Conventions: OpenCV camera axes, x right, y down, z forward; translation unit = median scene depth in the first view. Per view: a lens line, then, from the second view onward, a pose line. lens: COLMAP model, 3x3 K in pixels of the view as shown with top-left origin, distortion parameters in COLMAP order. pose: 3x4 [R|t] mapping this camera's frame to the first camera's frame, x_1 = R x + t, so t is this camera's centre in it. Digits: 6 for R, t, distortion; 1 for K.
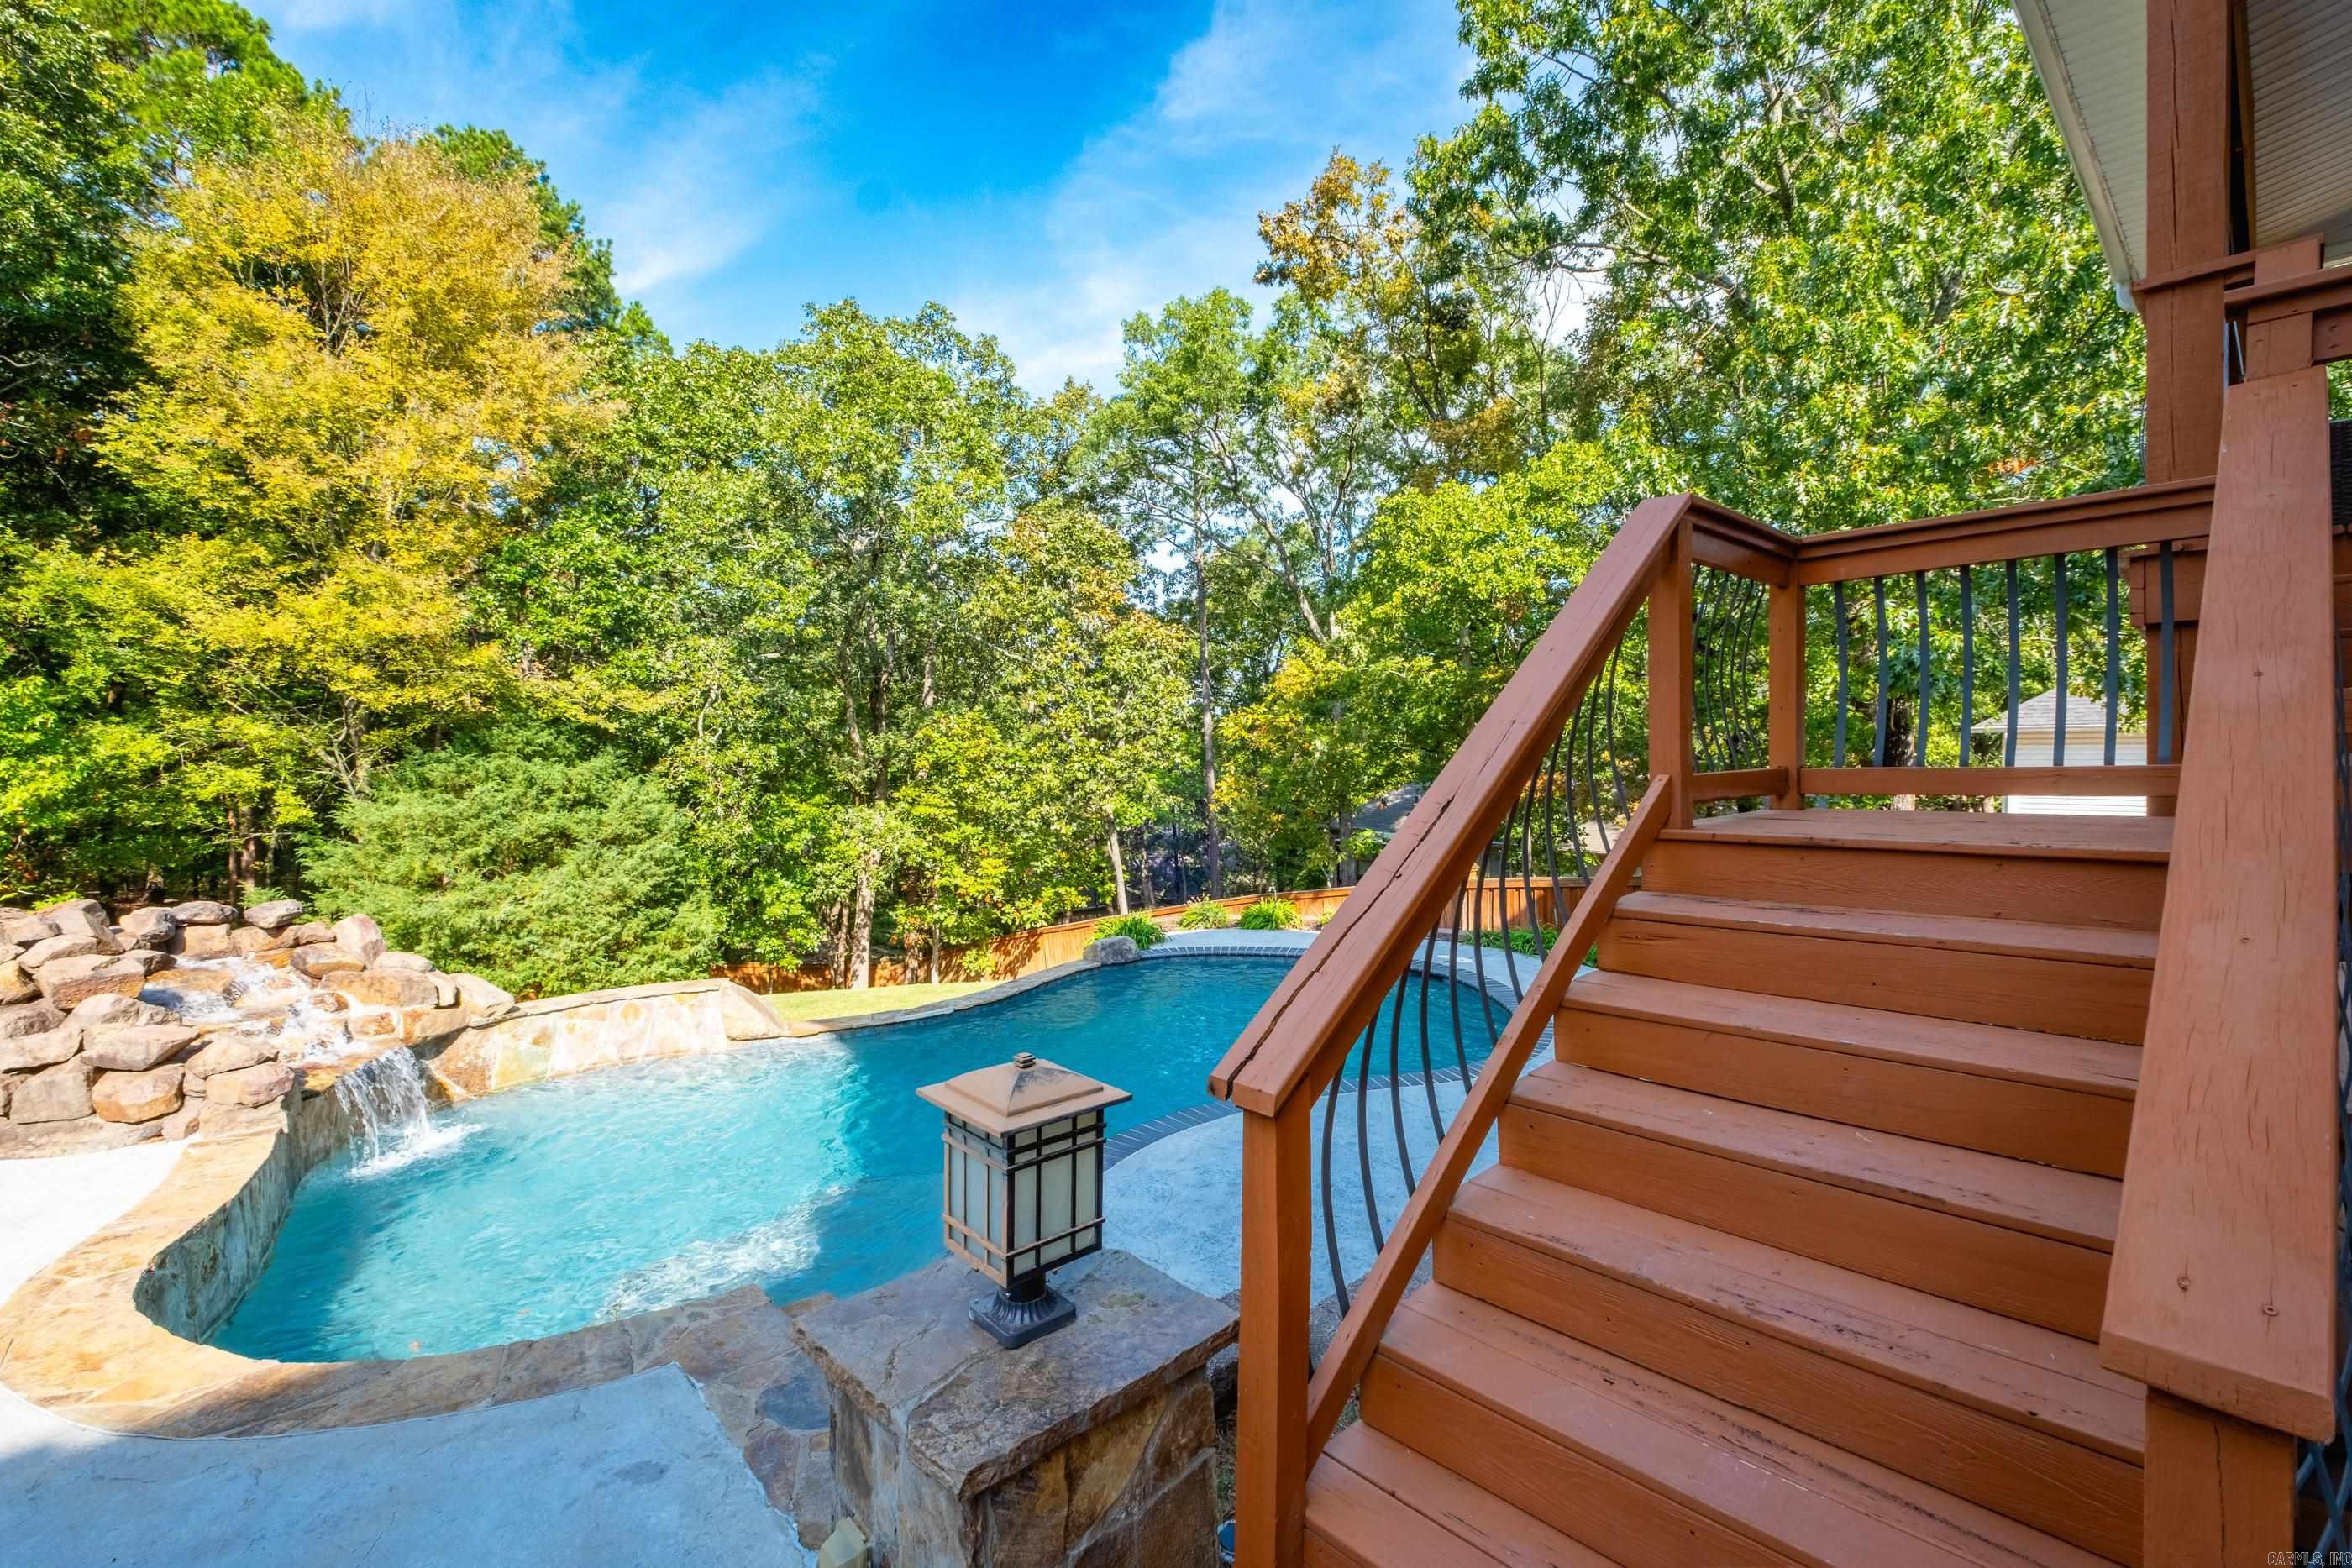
lens RADIAL K [[1016.4, 0, 1189.1], [0, 1016.4, 792.3], [0, 0, 1]] dist [0.005816, -0.003915]
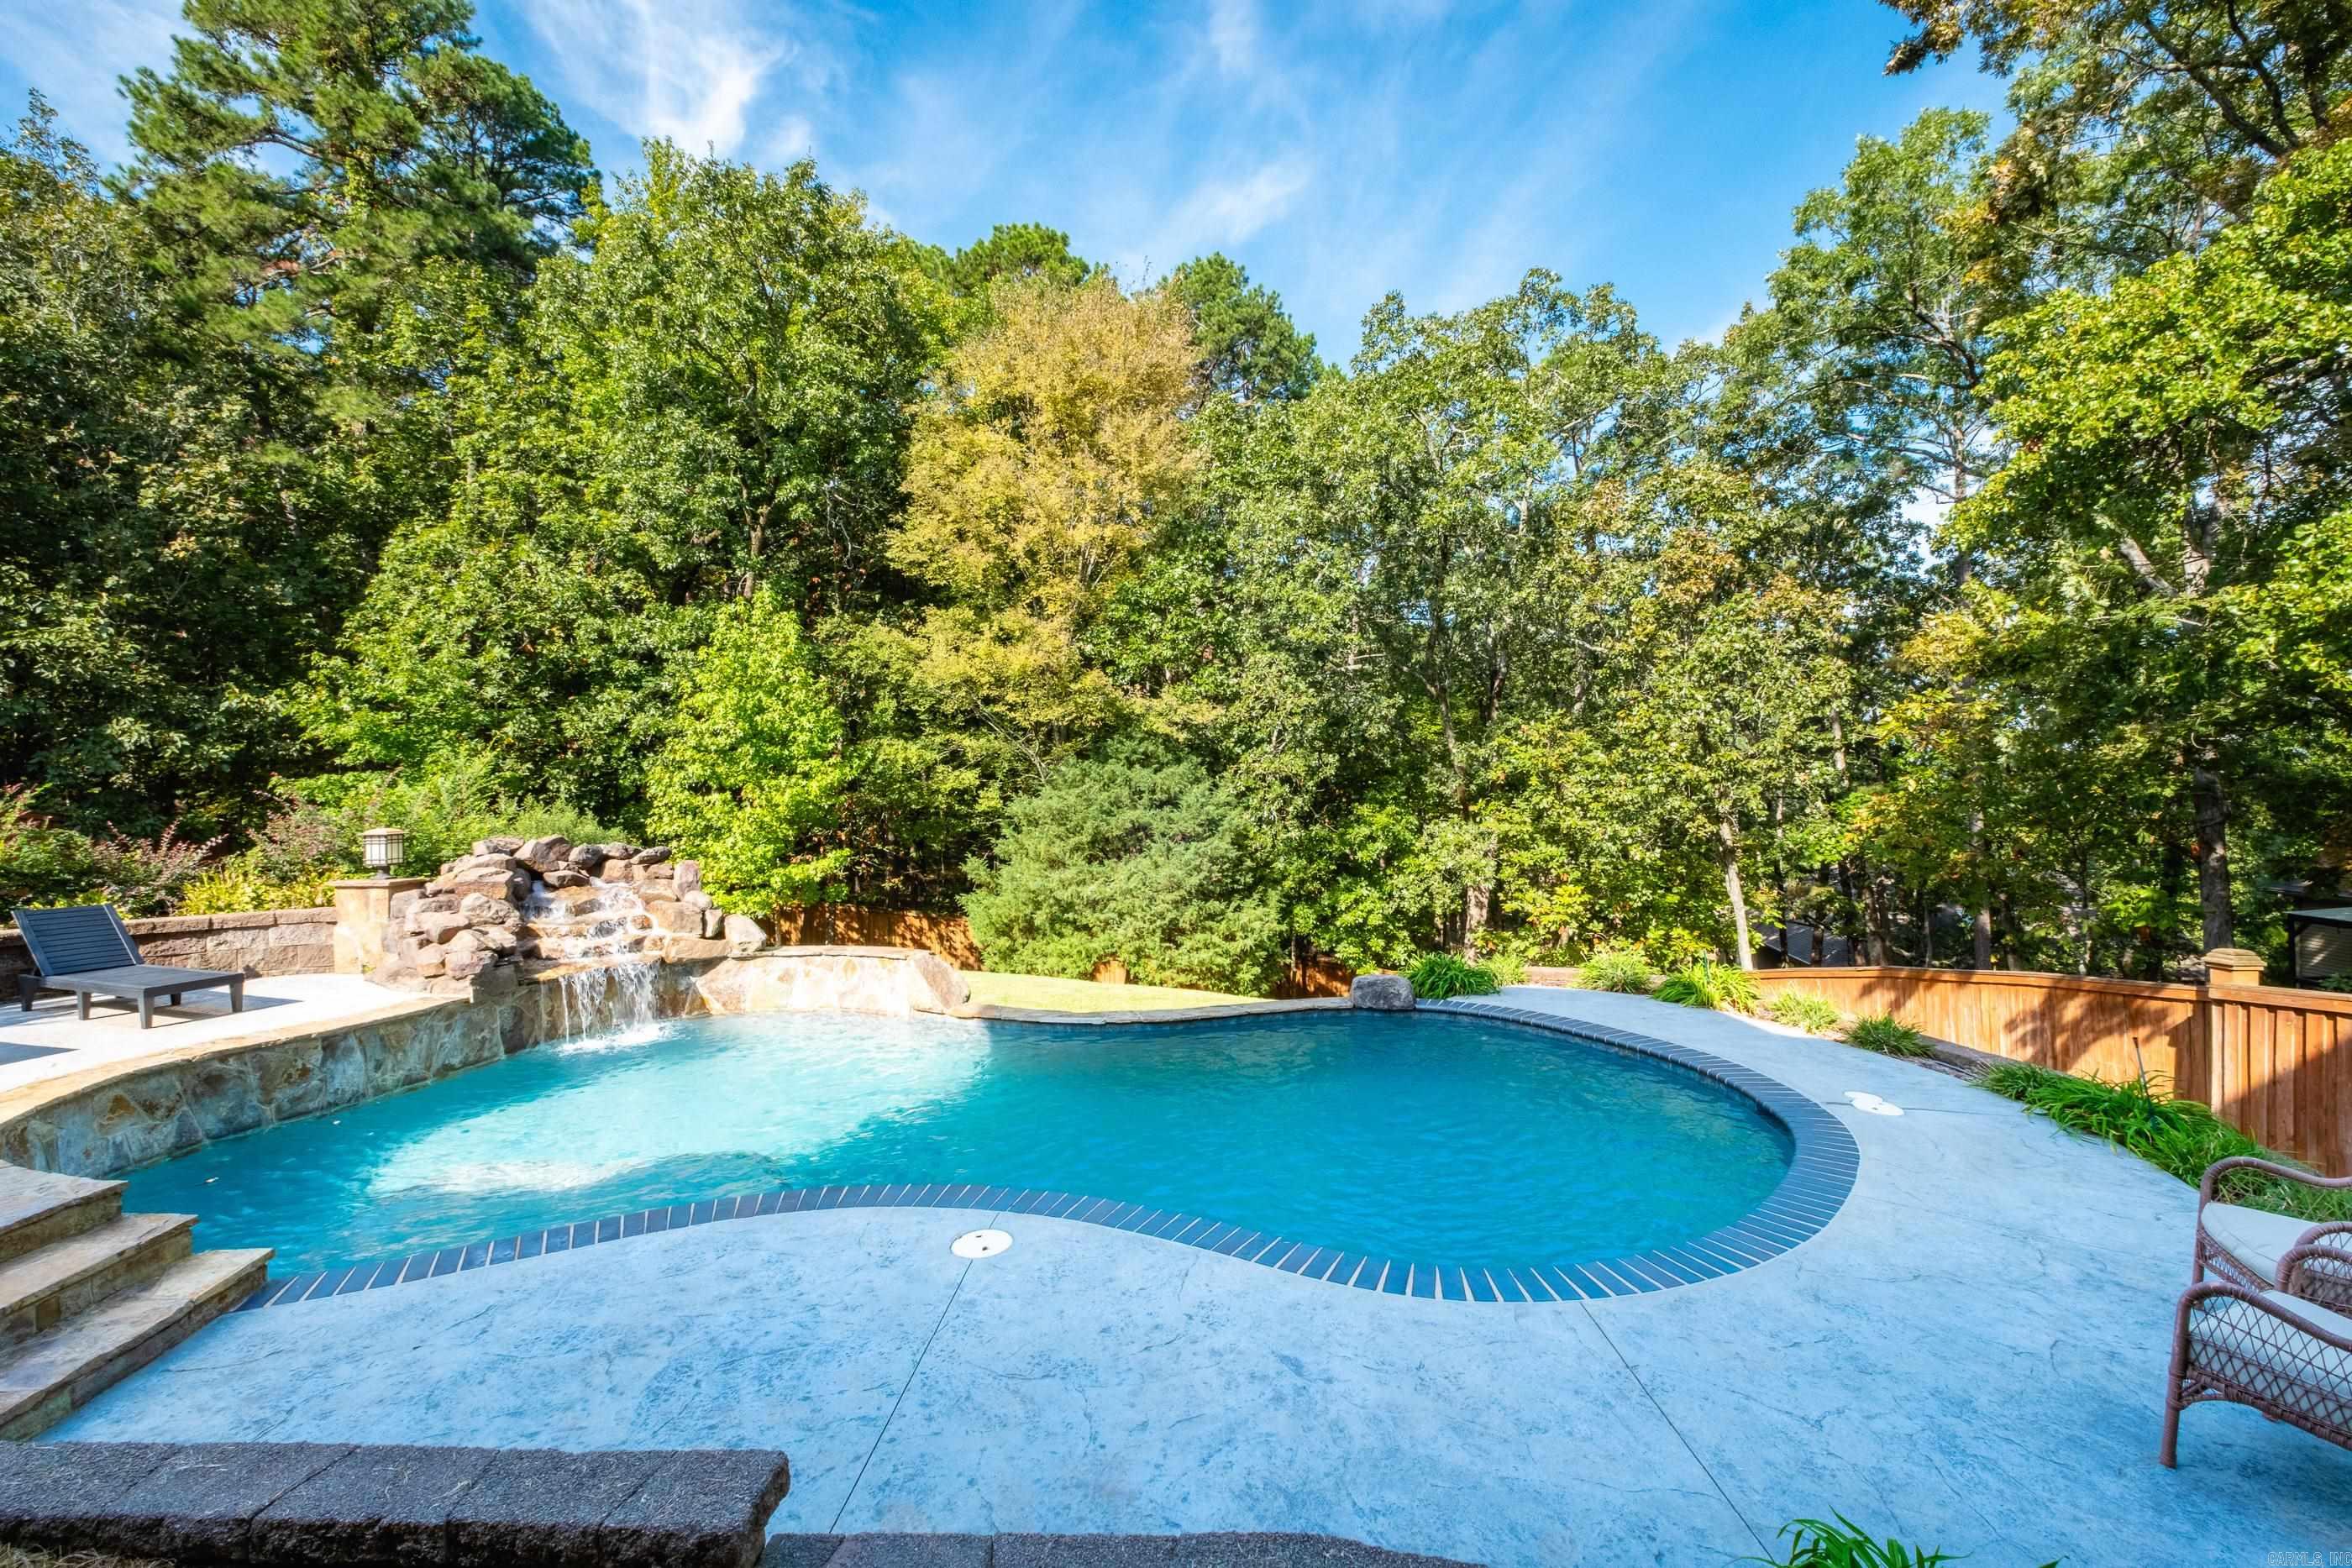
lens RADIAL K [[1016.4, 0, 1182.8], [0, 1016.4, 785.5], [0, 0, 1]] dist [0.005816, -0.003915]
pose [[0.706223, 0.013299, -0.707865, 0.240118], [-0.034439, 0.999285, -0.015585, 0.007386], [0.707152, 0.035384, 0.706176, 0.209421]]
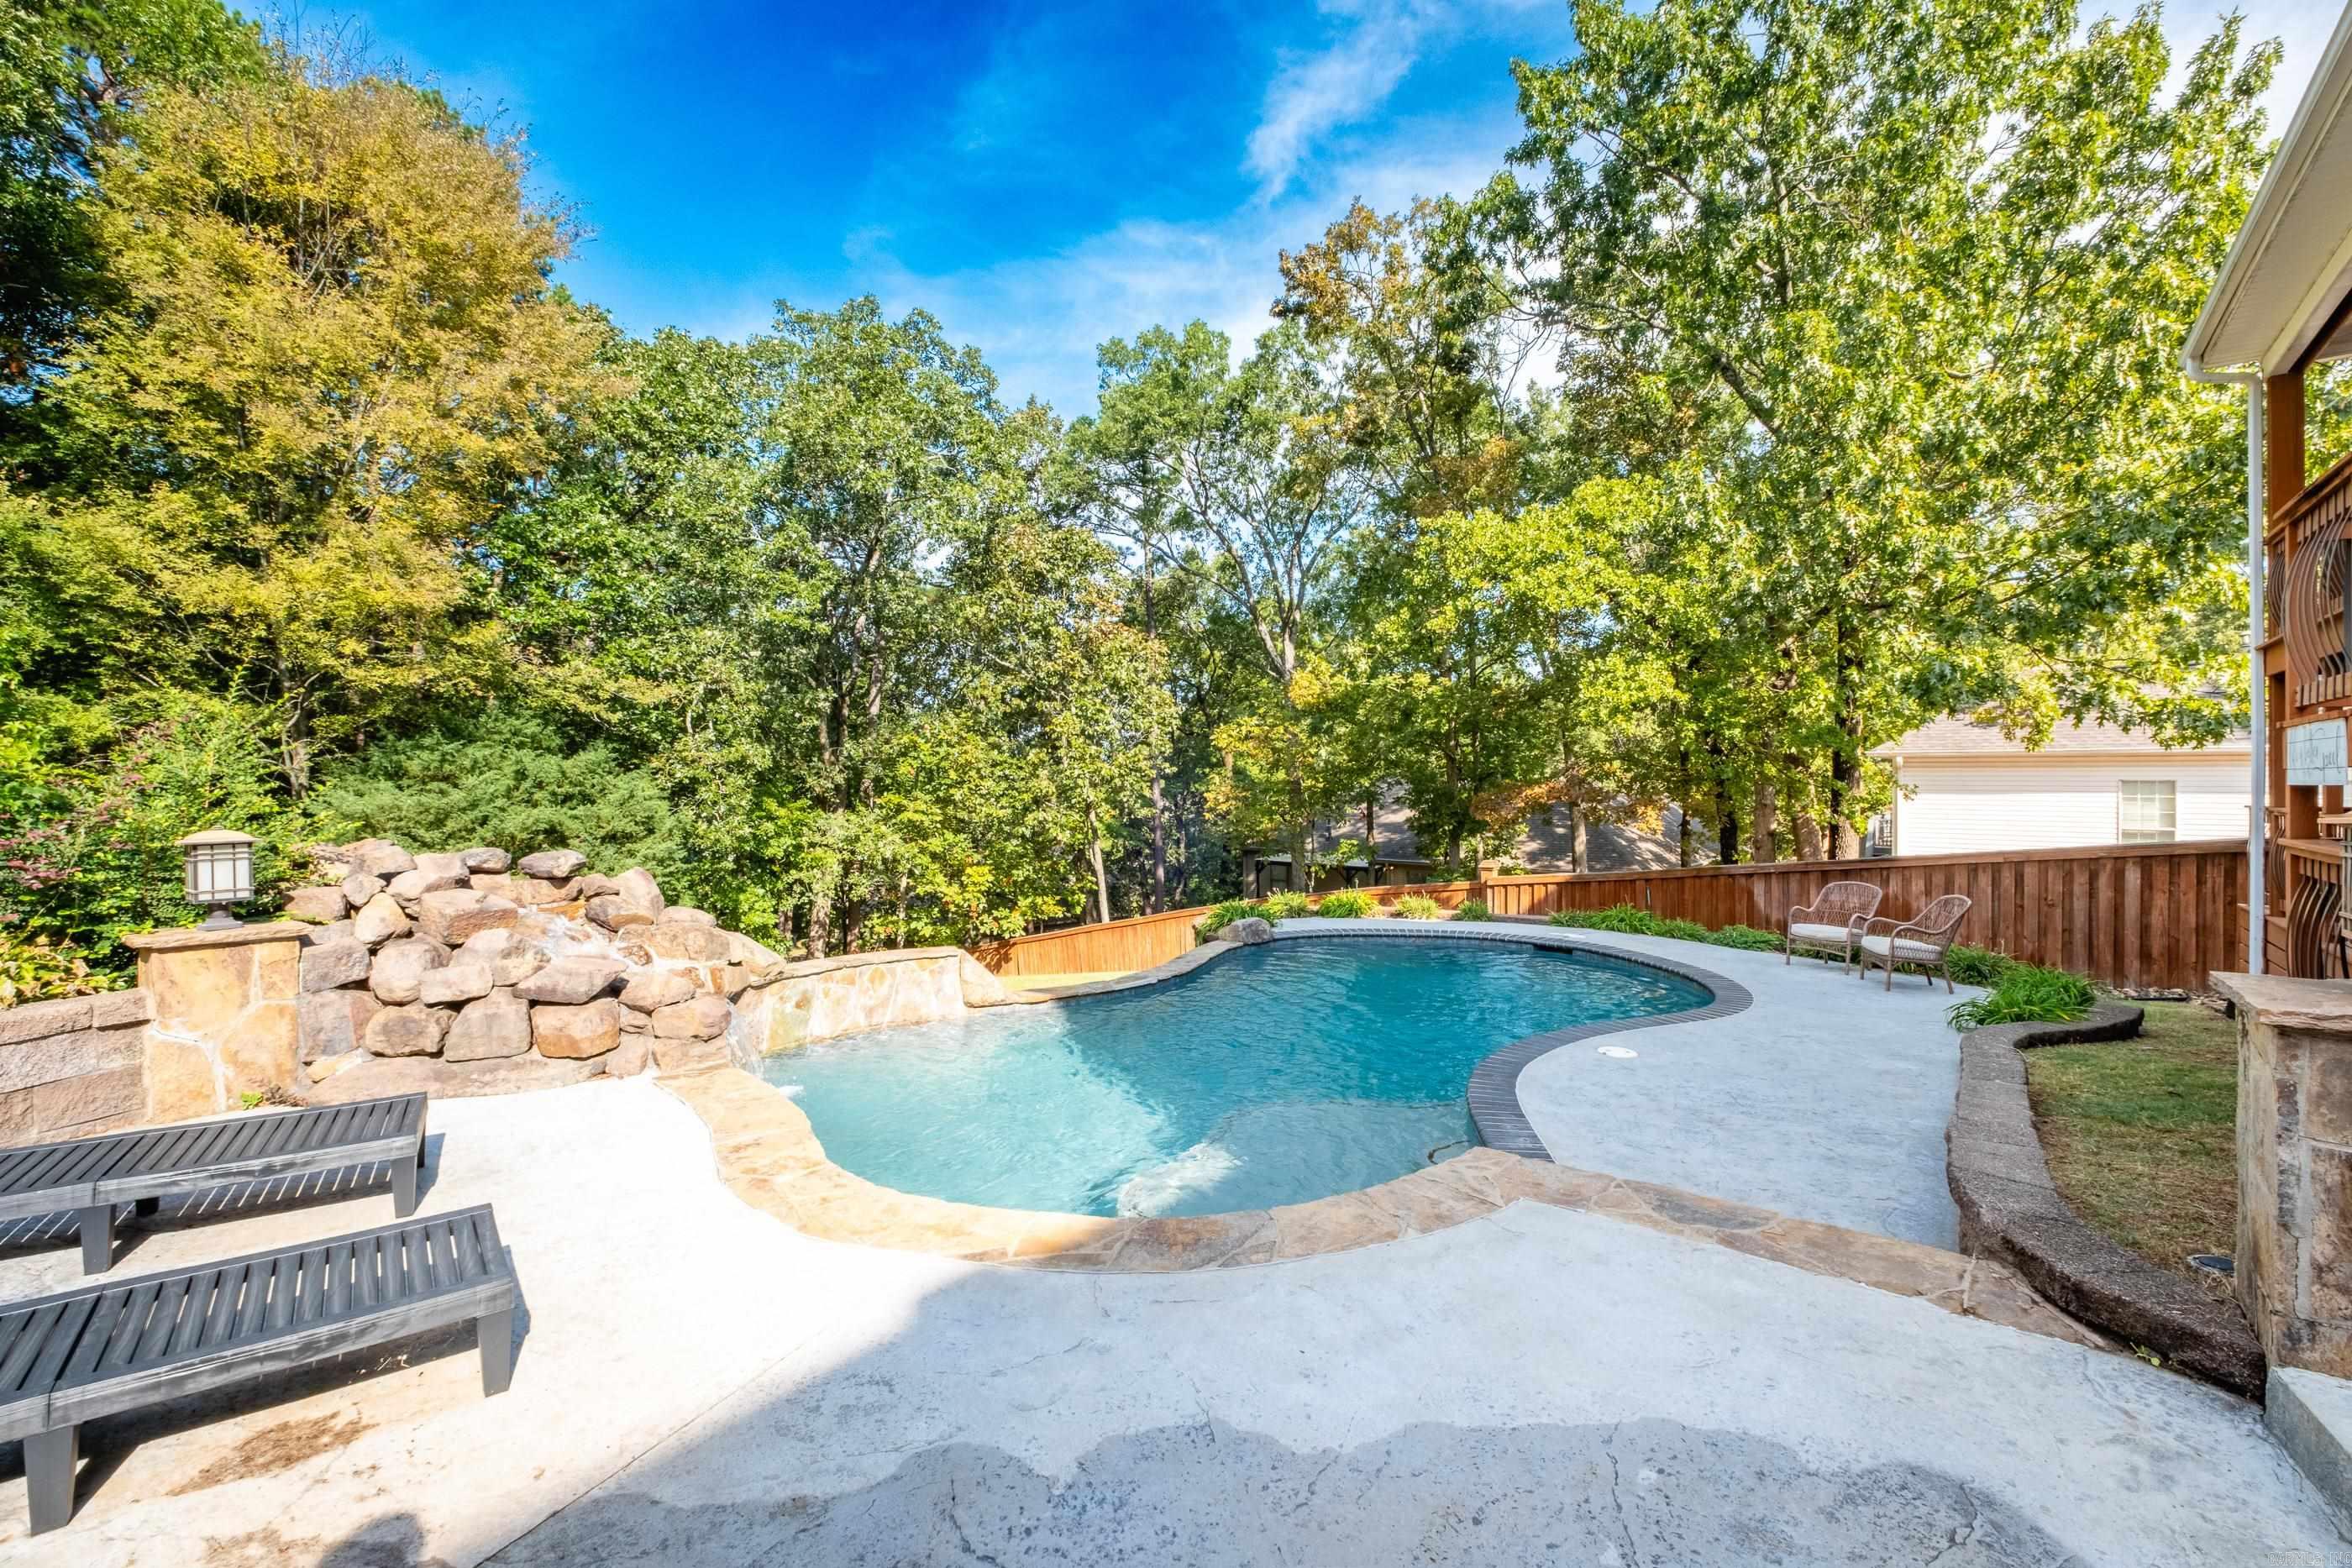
lens RADIAL K [[1016.4, 0, 1183.3], [0, 1016.4, 778.5], [0, 0, 1]] dist [0.005816, -0.003915]
pose [[0.988355, 0.016466, 0.151272, -0.192640], [-0.009597, 0.998894, -0.046022, 0.030997], [-0.151863, 0.044034, 0.987420, -0.006612]]
